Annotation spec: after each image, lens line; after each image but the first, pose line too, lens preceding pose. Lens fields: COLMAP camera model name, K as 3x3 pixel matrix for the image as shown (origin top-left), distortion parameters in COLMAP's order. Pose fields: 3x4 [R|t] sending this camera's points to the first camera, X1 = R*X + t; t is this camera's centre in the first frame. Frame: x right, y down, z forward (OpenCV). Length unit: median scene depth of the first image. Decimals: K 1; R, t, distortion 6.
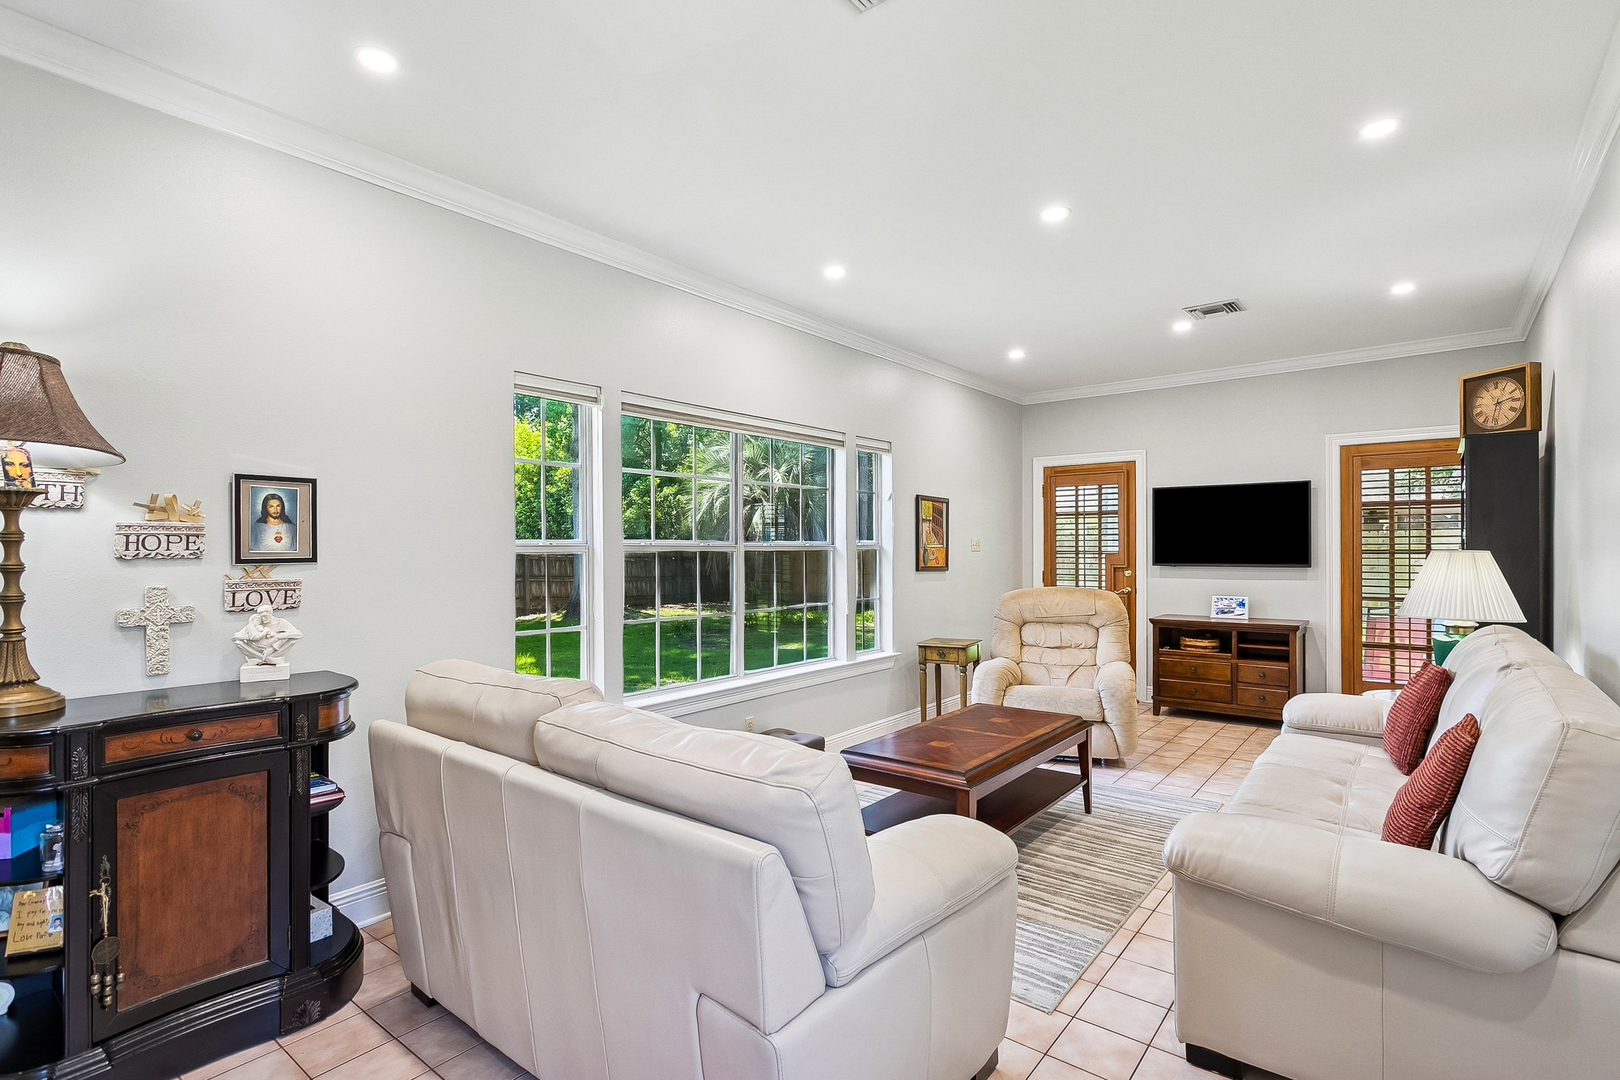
lens RADIAL K [[791.2, 0, 810.5], [0, 791.2, 544.7], [0, 0, 1]] dist [0.004878, 0.000278]
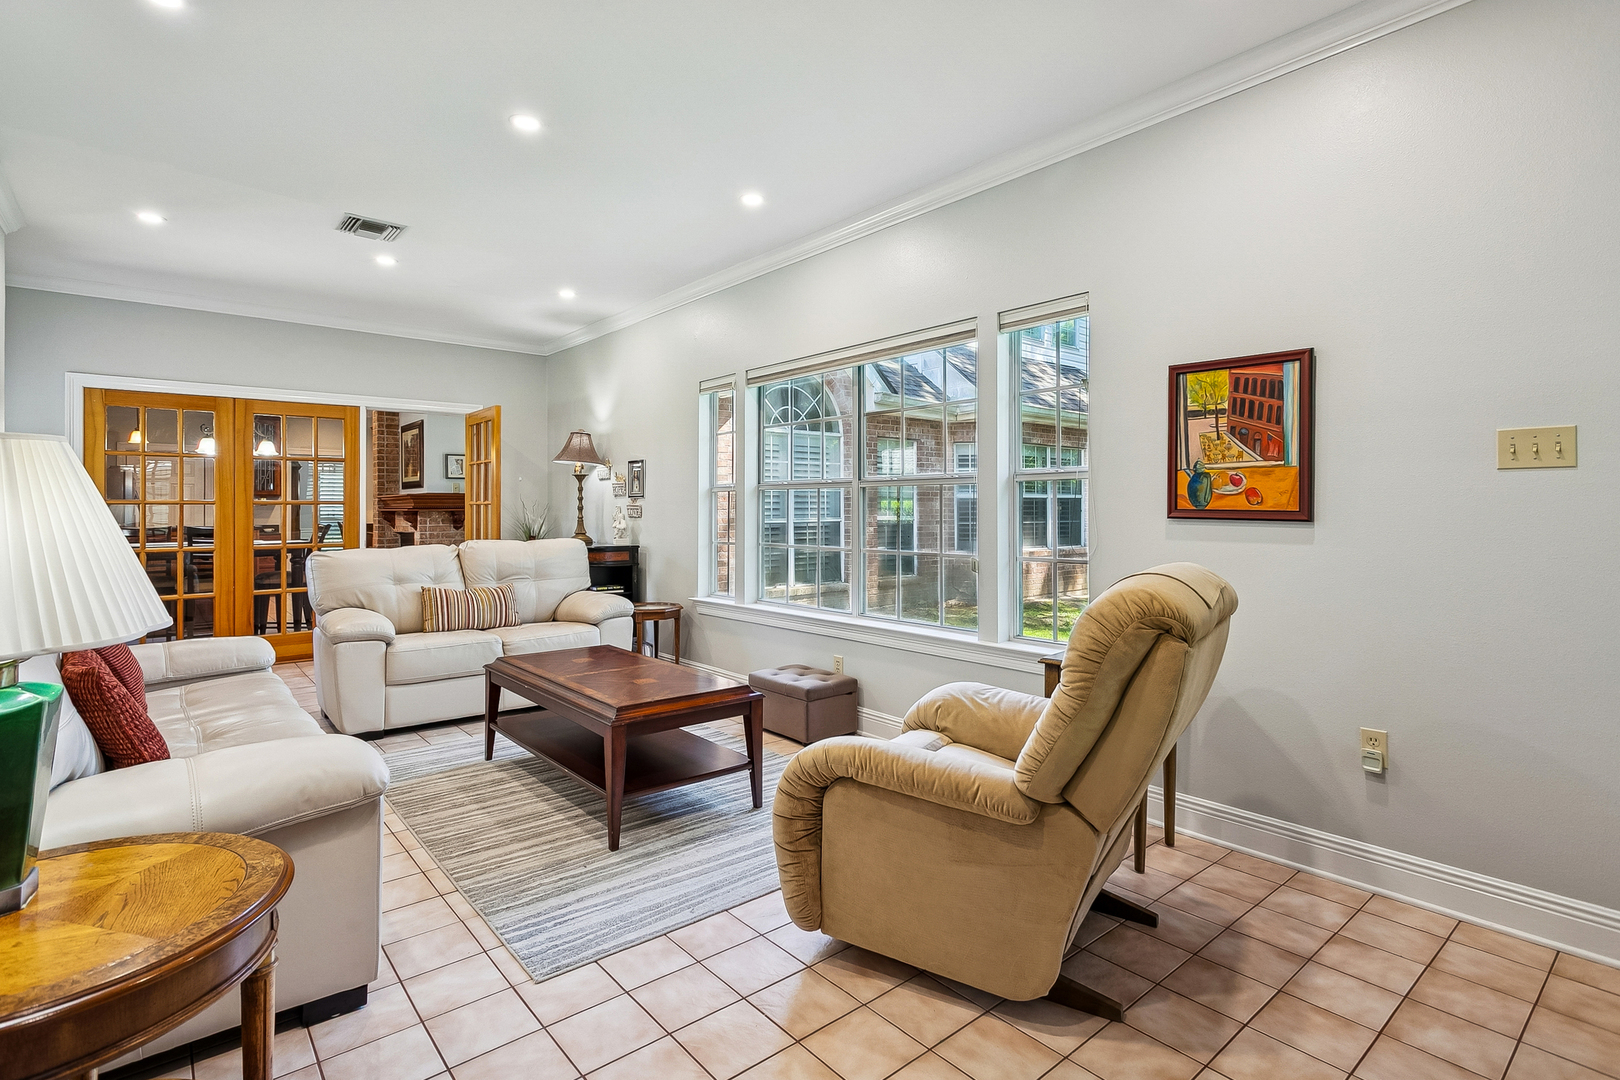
lens RADIAL K [[791.2, 0, 836.9], [0, 791.2, 504.9], [0, 0, 1]] dist [0.004878, 0.000278]
pose [[-0.180900, -0.002850, -0.983497, 0.657930], [0.007350, 0.999964, -0.004249, 0.025299], [0.983474, -0.007998, -0.180873, 0.866001]]
